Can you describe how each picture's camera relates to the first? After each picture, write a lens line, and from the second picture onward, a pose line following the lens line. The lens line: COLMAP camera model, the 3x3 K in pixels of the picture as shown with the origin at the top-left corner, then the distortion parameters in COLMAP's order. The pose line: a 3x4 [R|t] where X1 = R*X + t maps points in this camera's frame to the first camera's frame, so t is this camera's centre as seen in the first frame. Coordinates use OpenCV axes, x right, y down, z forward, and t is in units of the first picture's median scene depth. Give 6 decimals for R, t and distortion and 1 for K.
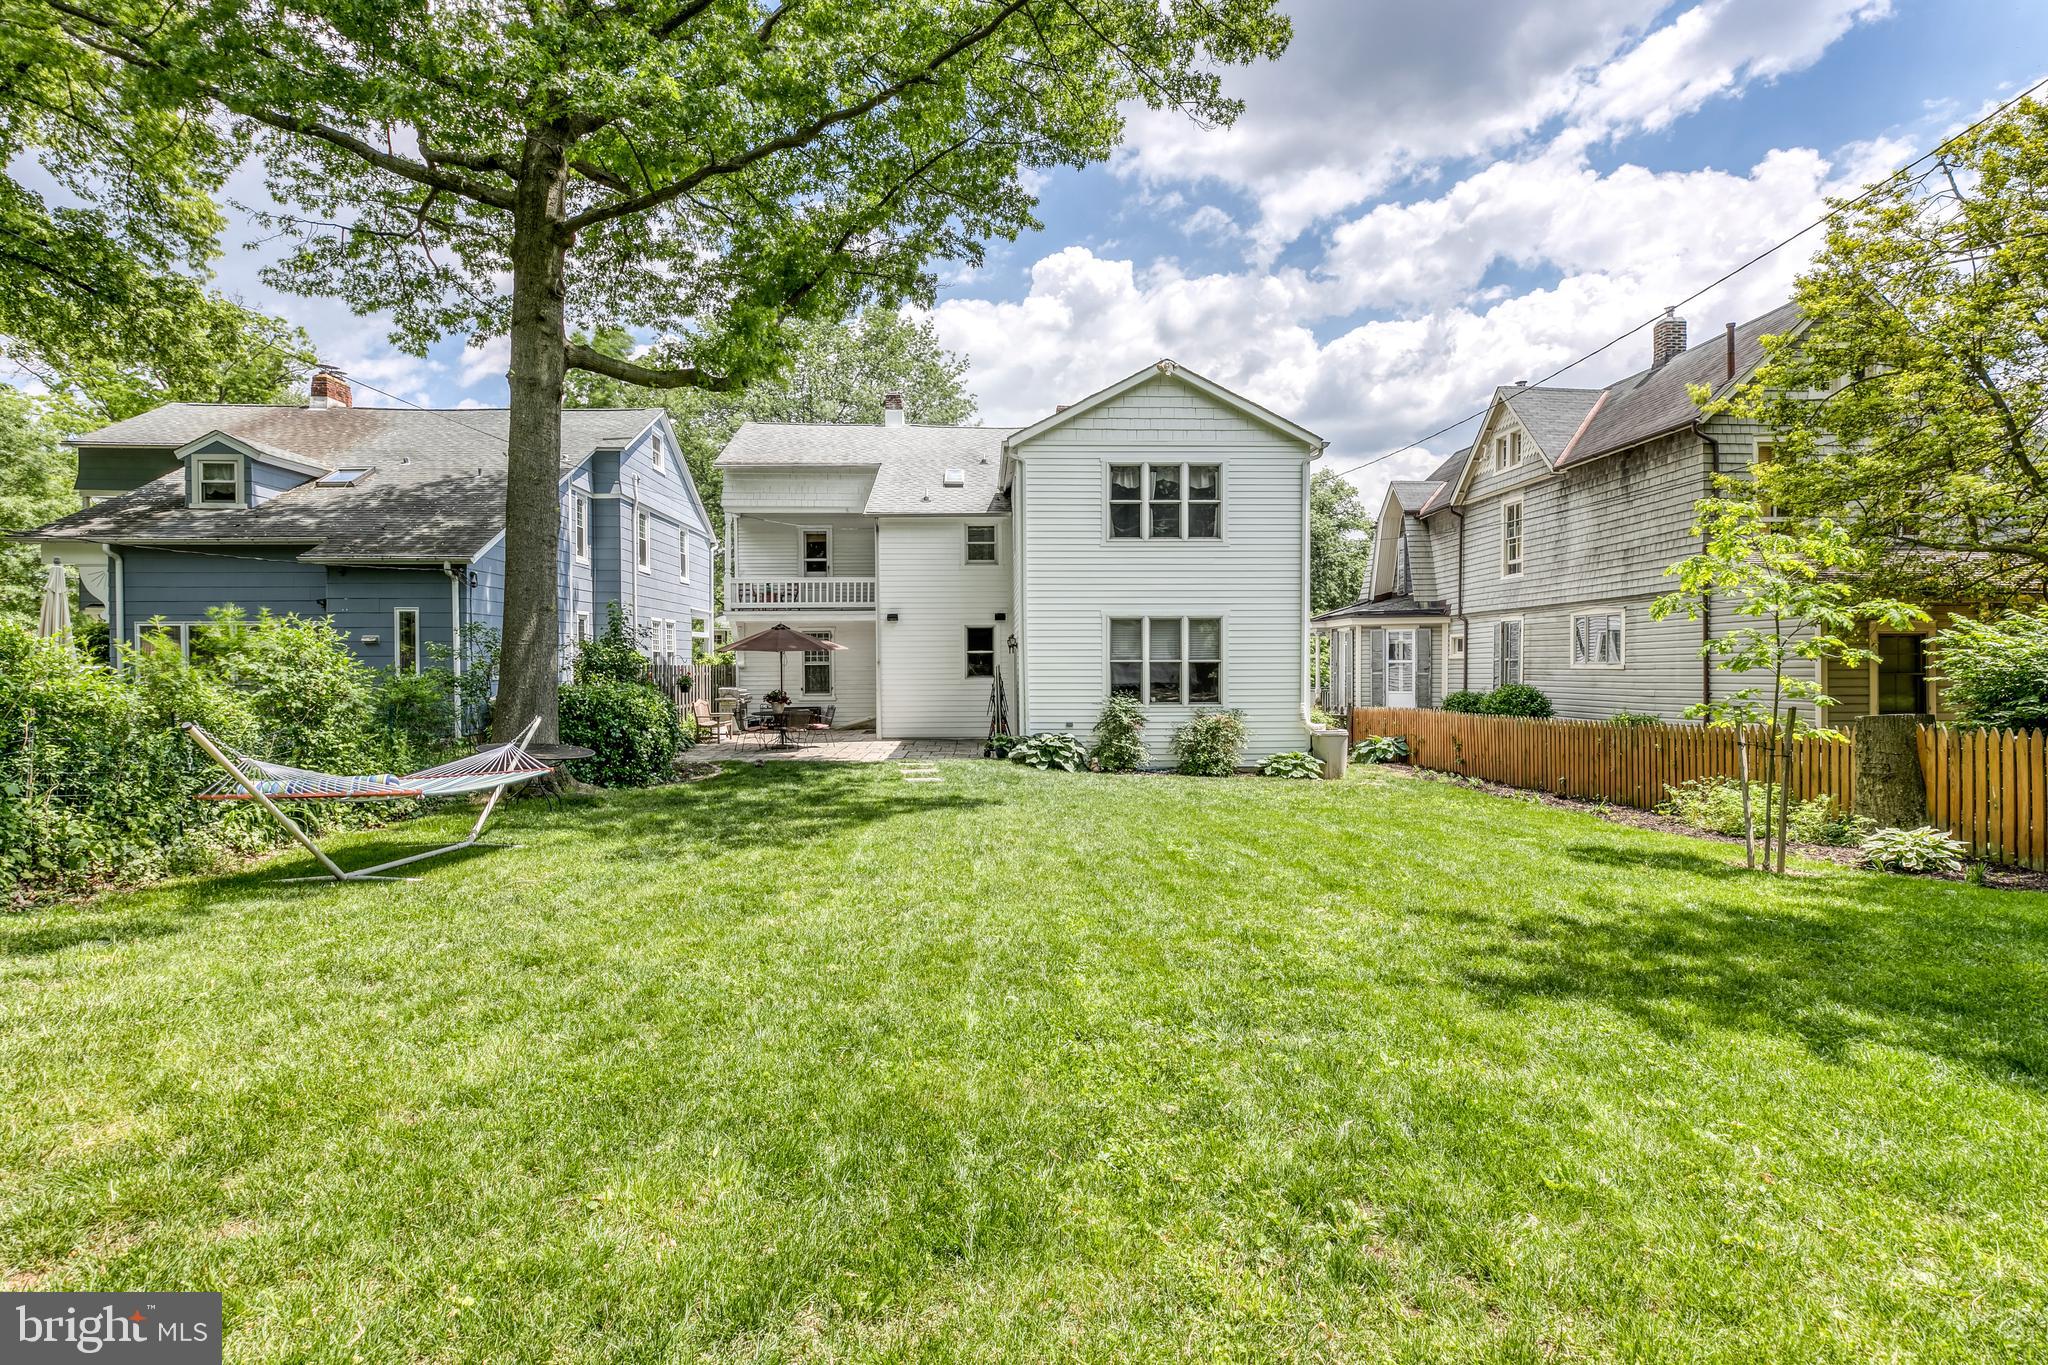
lens RADIAL K [[1025.7, 0, 1023.4], [0, 1025.7, 681.2], [0, 0, 1]] dist [-0.005516, -0.000356]
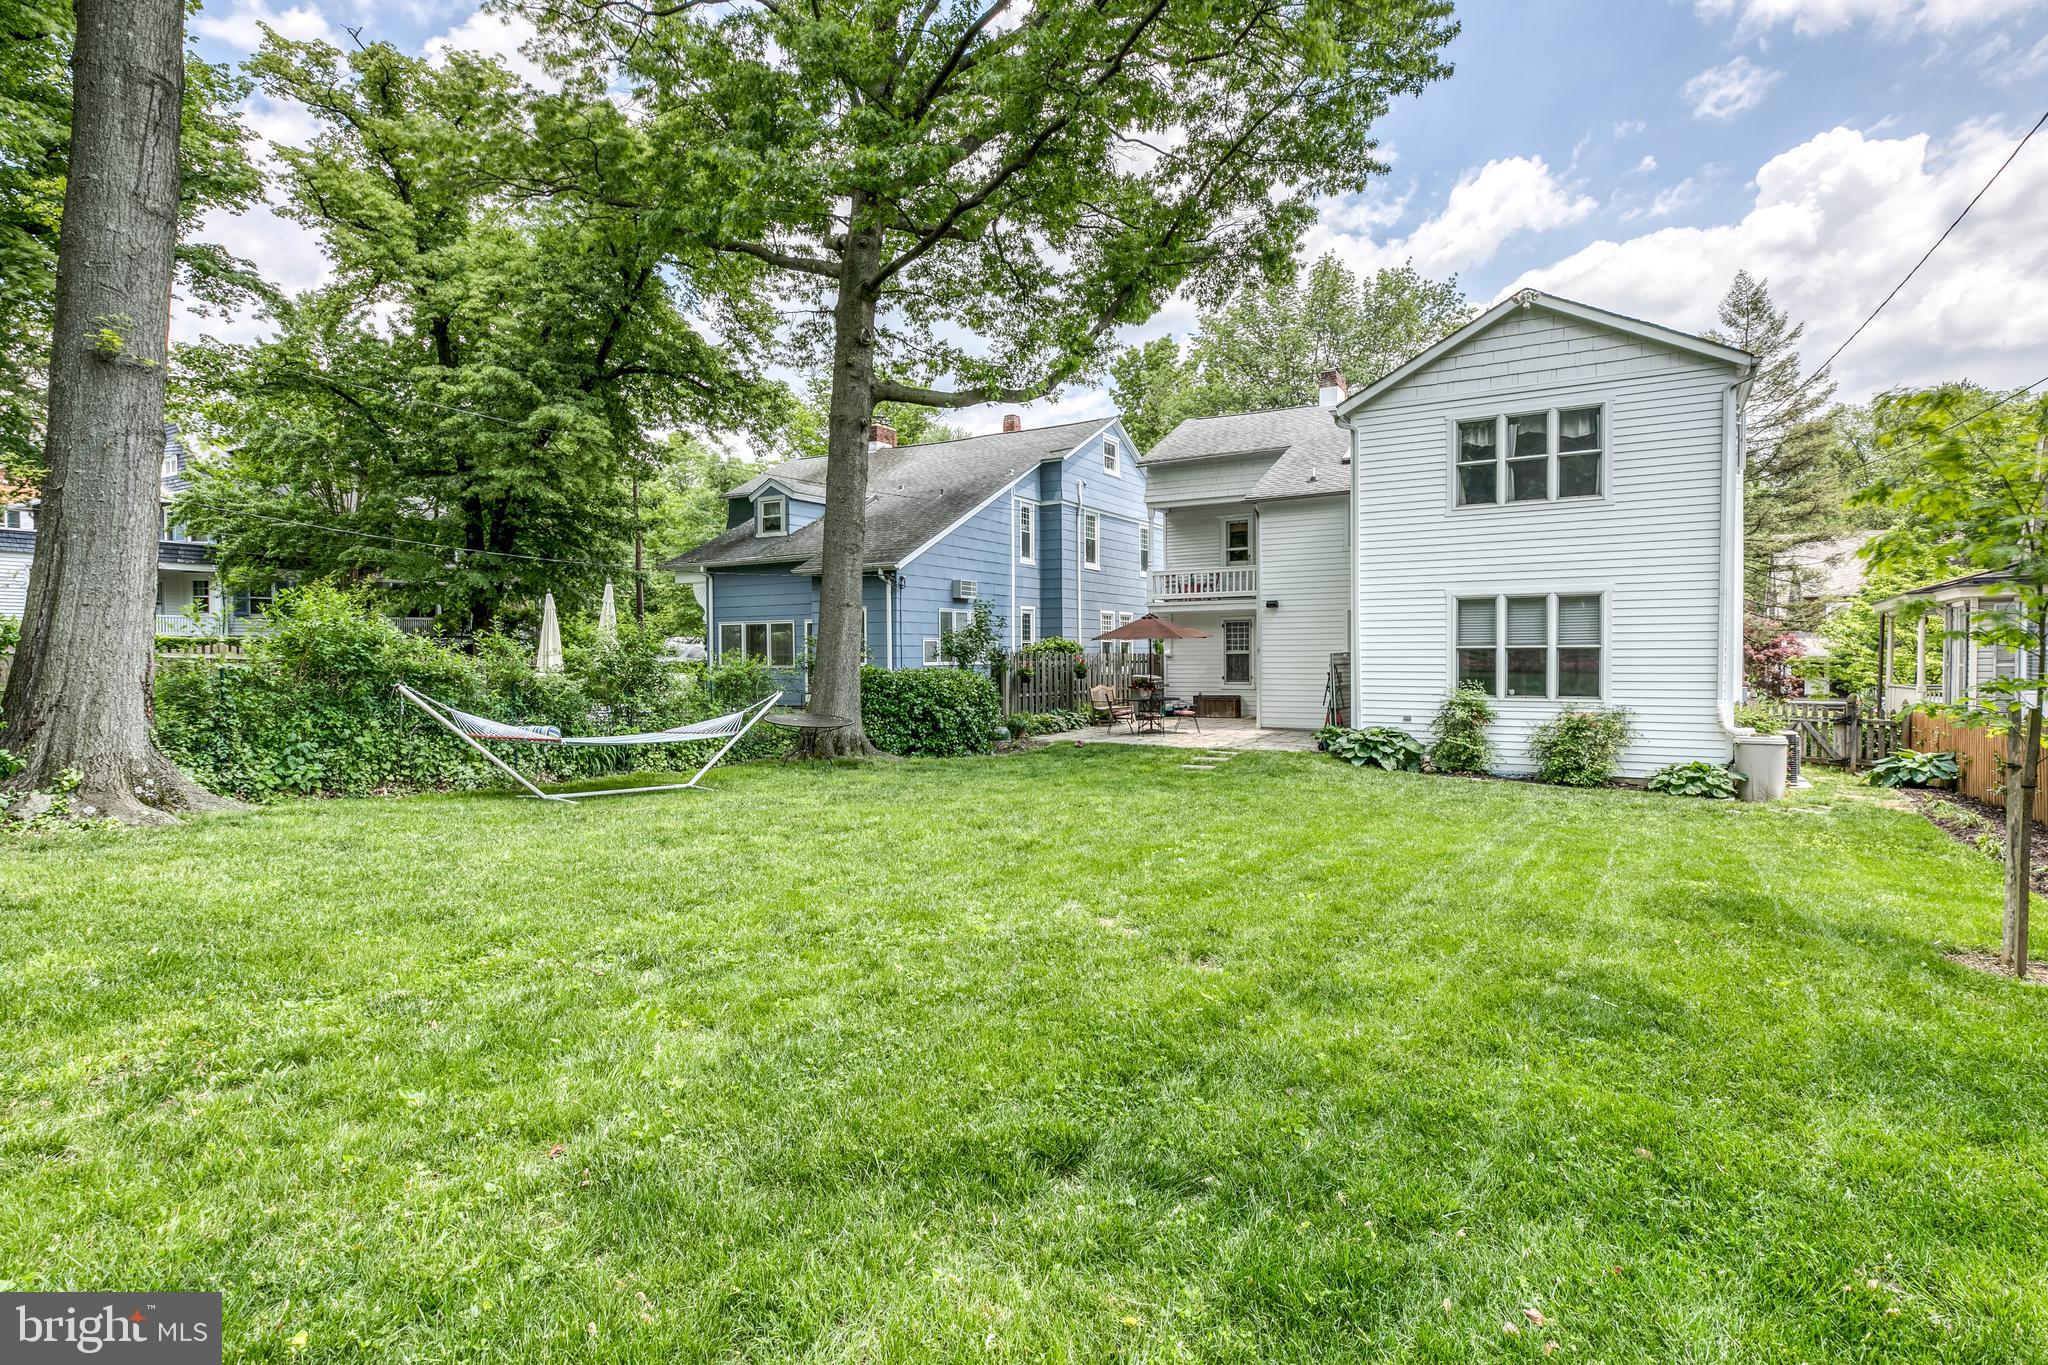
lens RADIAL K [[1025.7, 0, 1021.7], [0, 1025.7, 674.8], [0, 0, 1]] dist [-0.005516, -0.000356]
pose [[0.836117, 0.009876, -0.548462, 0.253465], [-0.009099, 0.999950, 0.004136, 0.003861], [0.548475, 0.001532, 0.836165, 0.067032]]
